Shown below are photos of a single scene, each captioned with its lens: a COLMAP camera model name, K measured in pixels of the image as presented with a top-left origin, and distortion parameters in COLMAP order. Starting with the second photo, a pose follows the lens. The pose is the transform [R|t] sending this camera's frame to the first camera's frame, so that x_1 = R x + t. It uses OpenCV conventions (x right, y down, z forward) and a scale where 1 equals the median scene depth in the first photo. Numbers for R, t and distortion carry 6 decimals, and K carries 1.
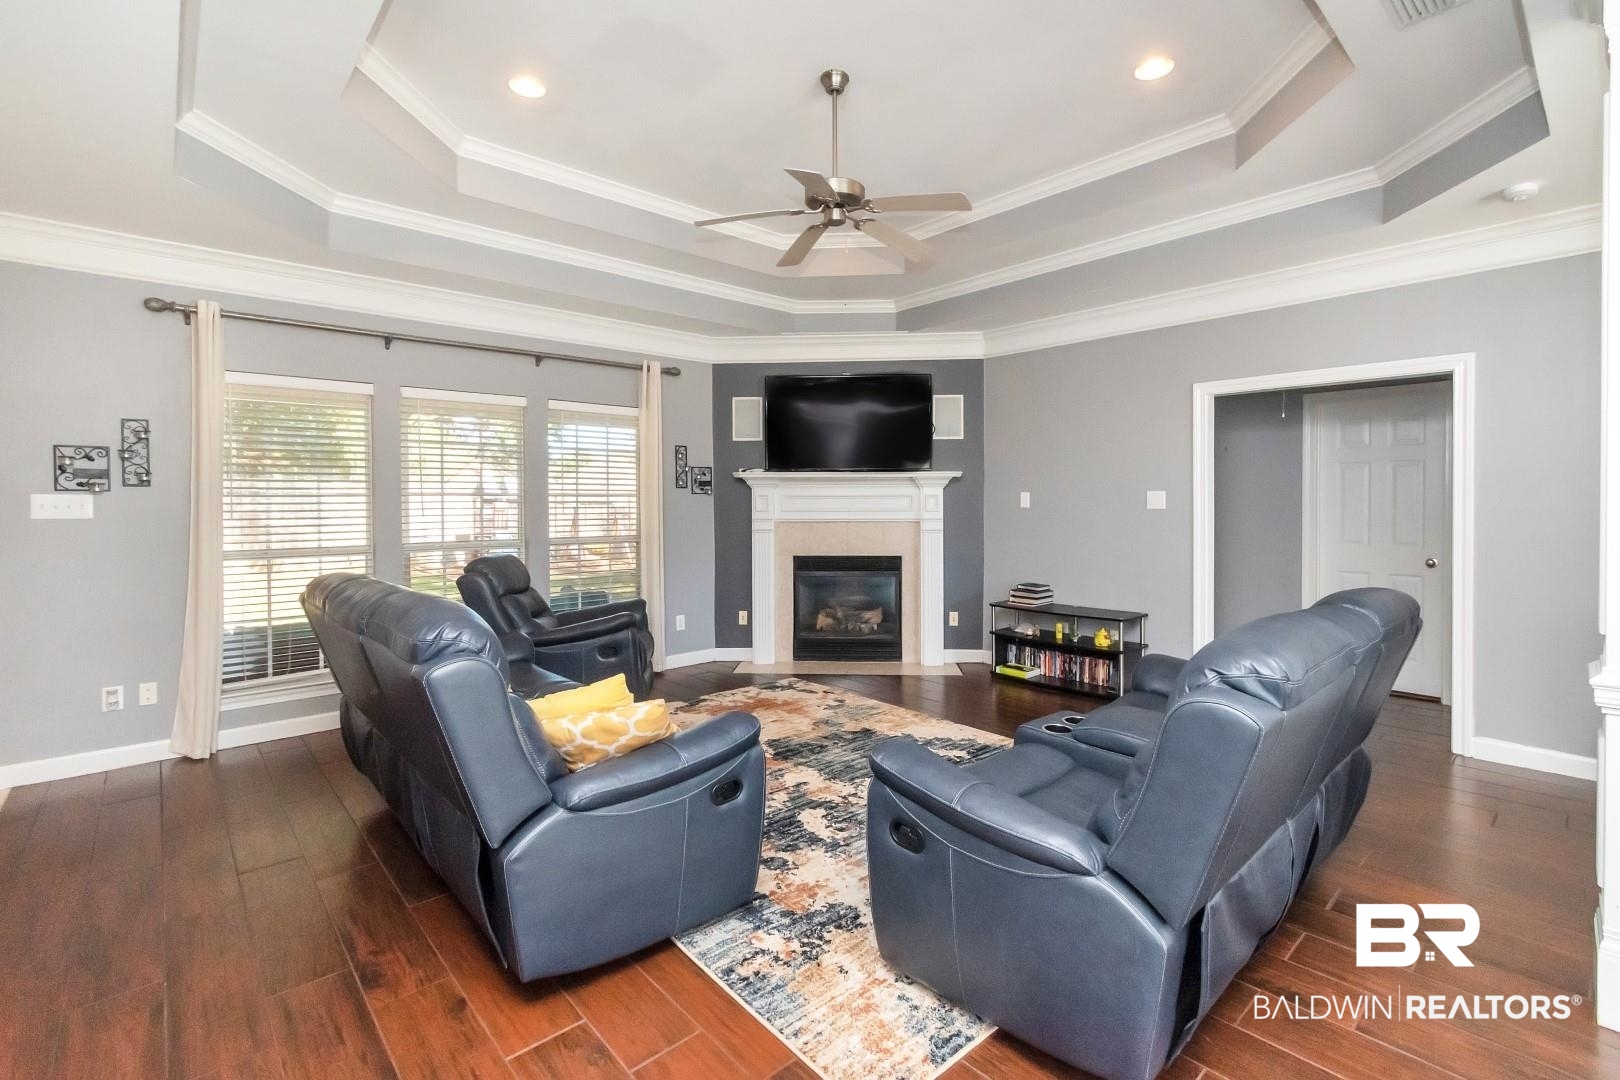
lens RADIAL K [[730.1, 0, 809.6], [0, 730.1, 510.1], [0, 0, 1]] dist [0.001612, 0.000192]
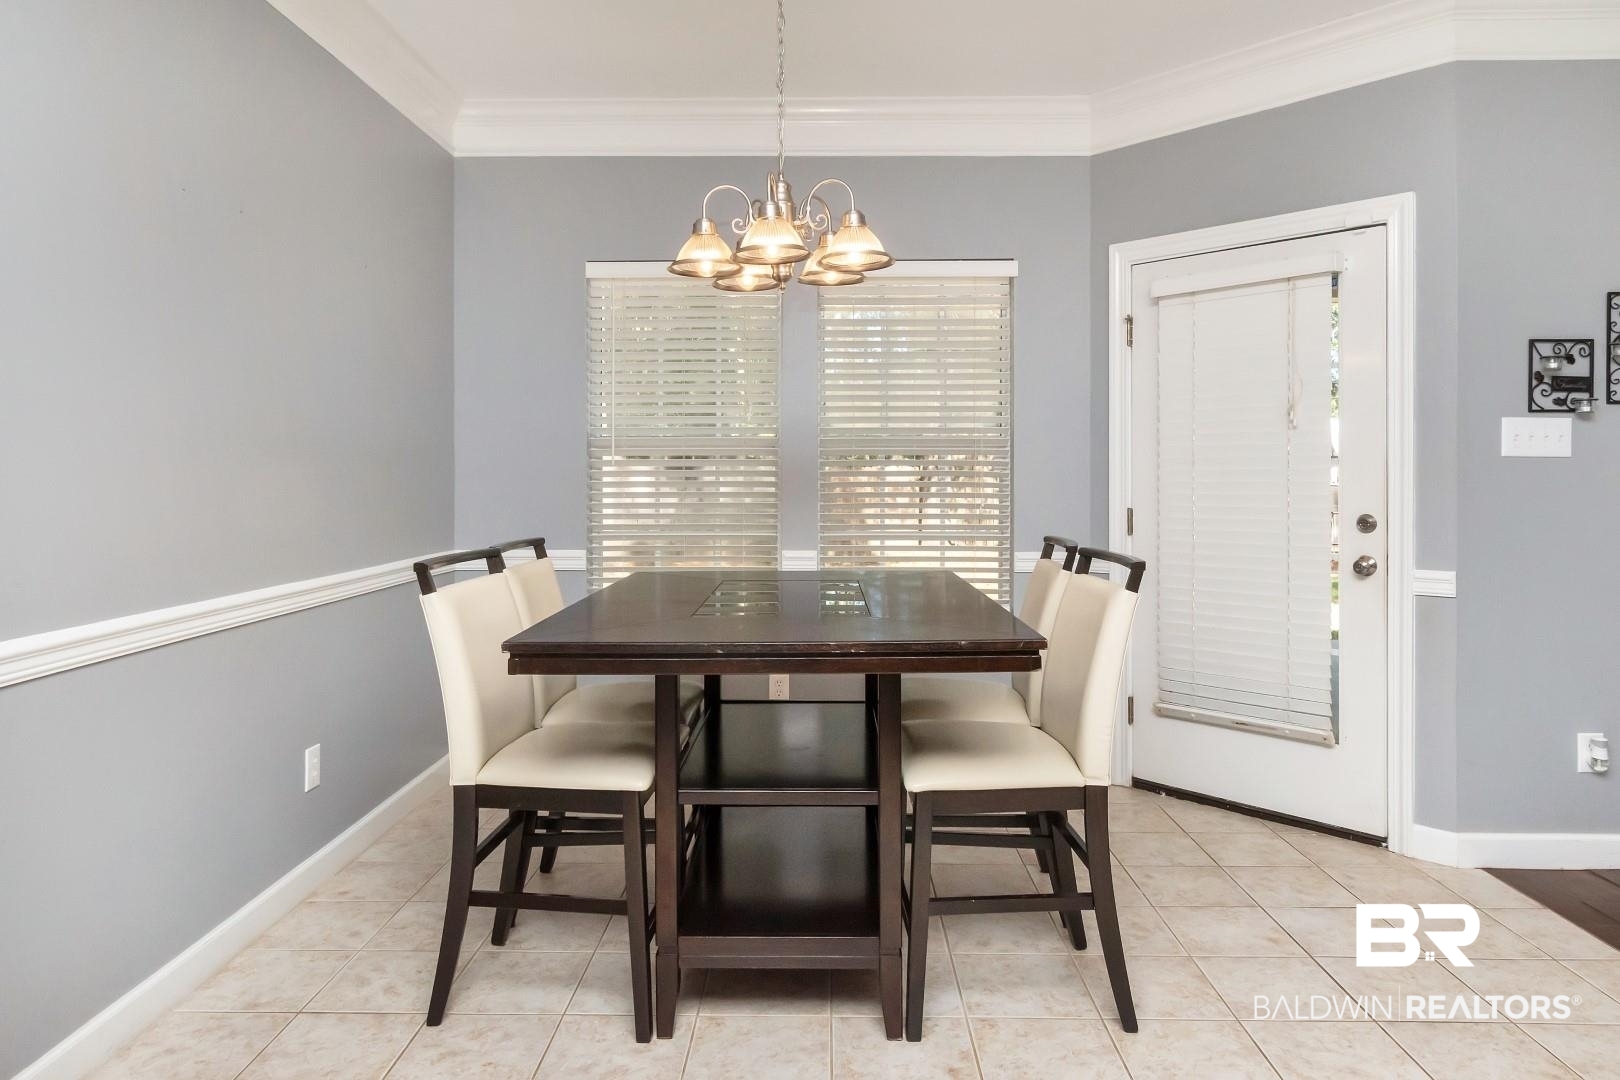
lens RADIAL K [[1018.2, 0, 807.7], [0, 1018.2, 474.9], [0, 0, 1]] dist [0.001877, 0.000153]
pose [[0.732315, 0.008799, -0.680909, -0.751387], [-0.012664, 0.999920, -0.000699, 0.031011], [0.680848, 0.009134, 0.732368, -0.060420]]
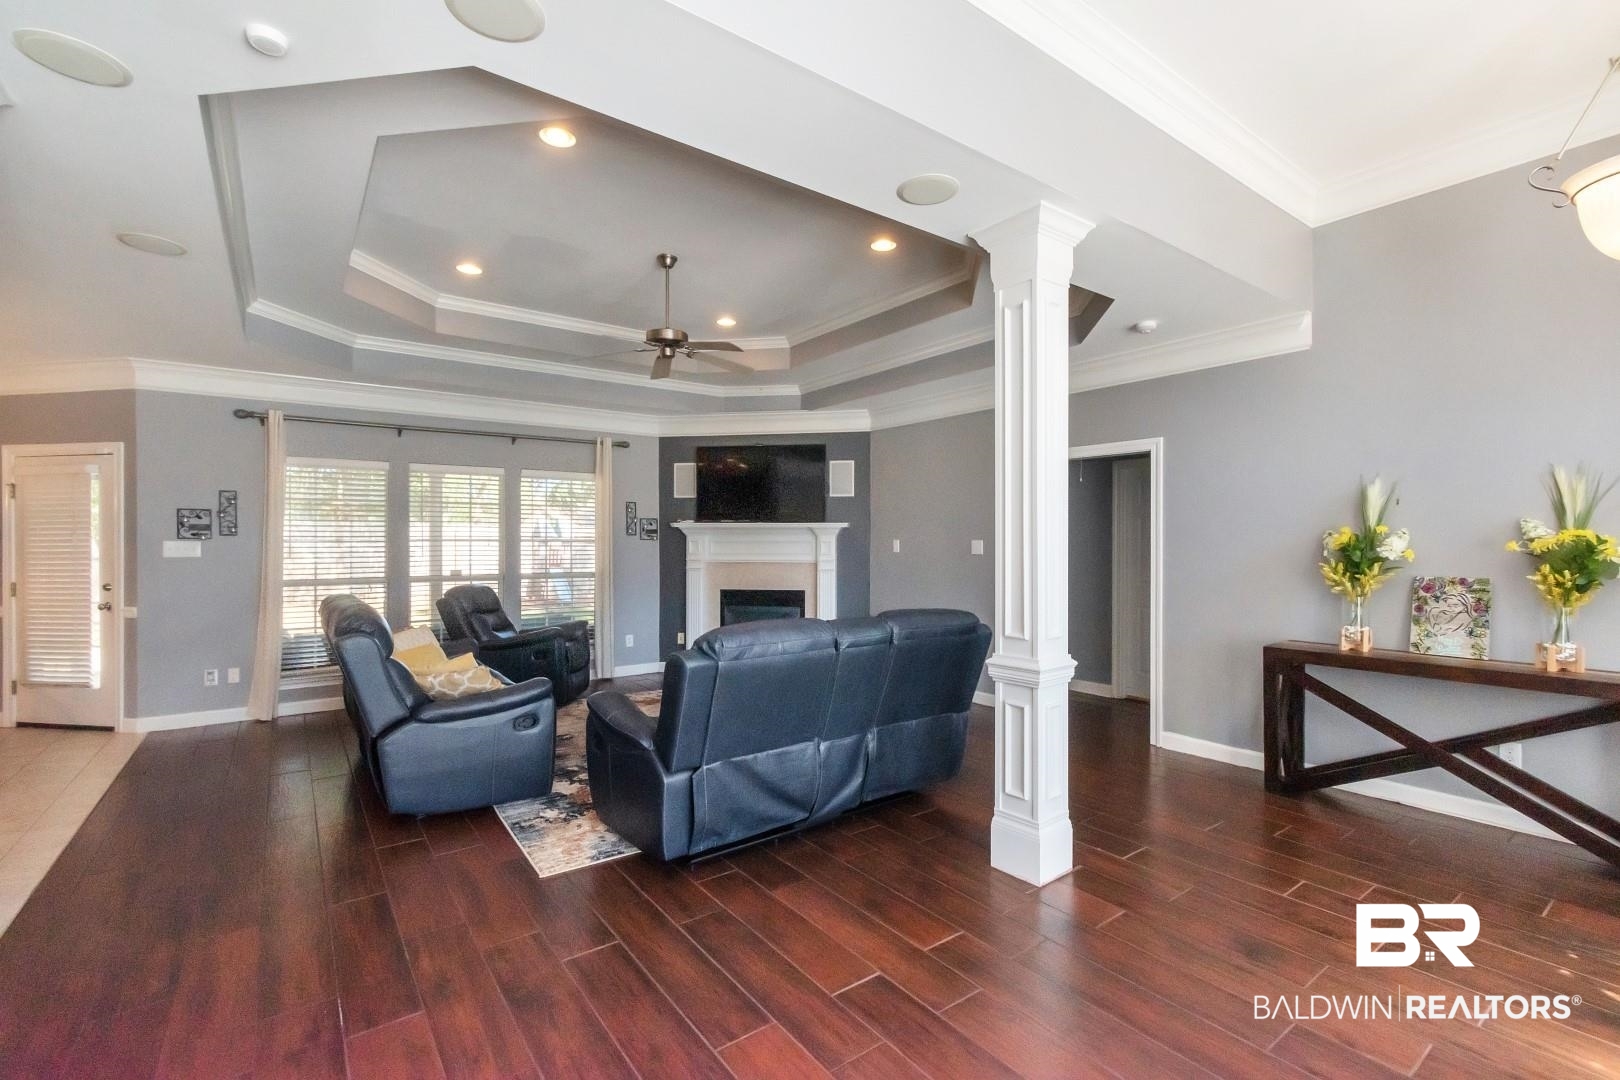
lens RADIAL K [[723.1, 0, 810.0], [0, 723.1, 540.0], [0, 0, 1]] dist [0.001303, 0.000265]
pose [[0.994992, 0.005042, -0.099832, 0.363207], [-0.006267, 0.999909, -0.011964, -0.011968], [0.099762, 0.012530, 0.994932, -0.311772]]
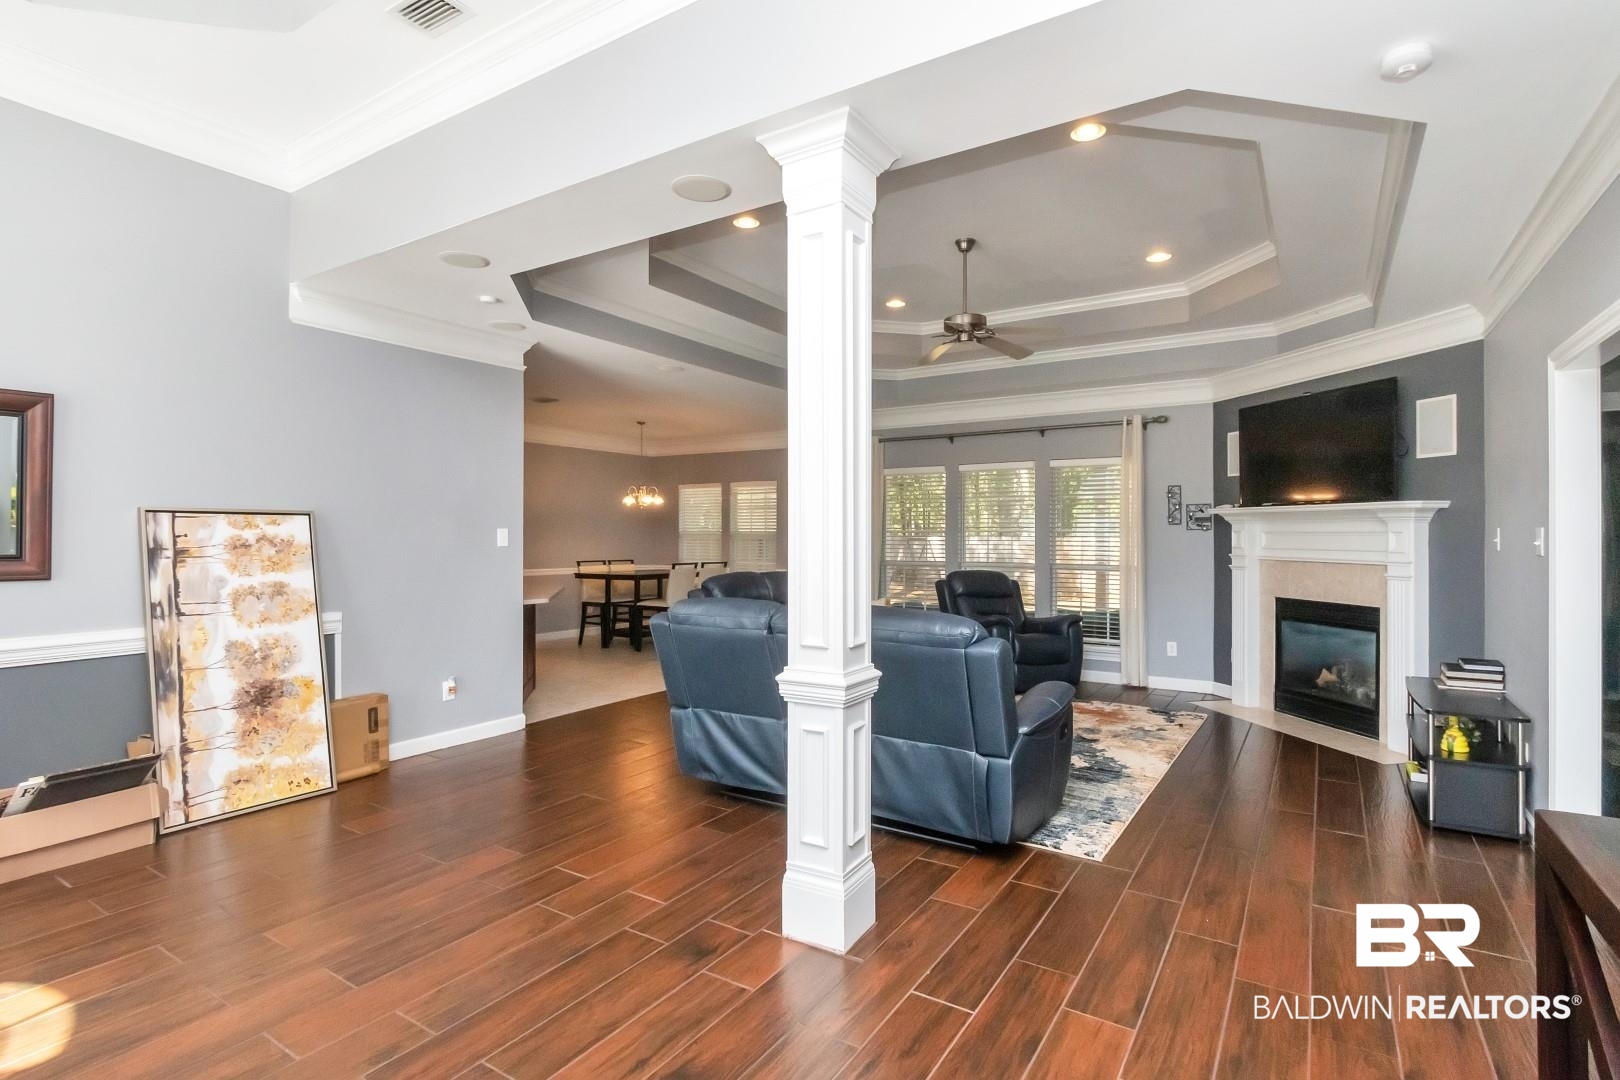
lens RADIAL K [[787.0, 0, 814.5], [0, 787.0, 527.7], [0, 0, 1]] dist [0.015447, 0.000003]
pose [[0.266011, -0.001351, -0.963969, 1.127053], [-0.013641, 0.999894, -0.005165, -0.016857], [0.963873, 0.014523, 0.265964, 0.245113]]
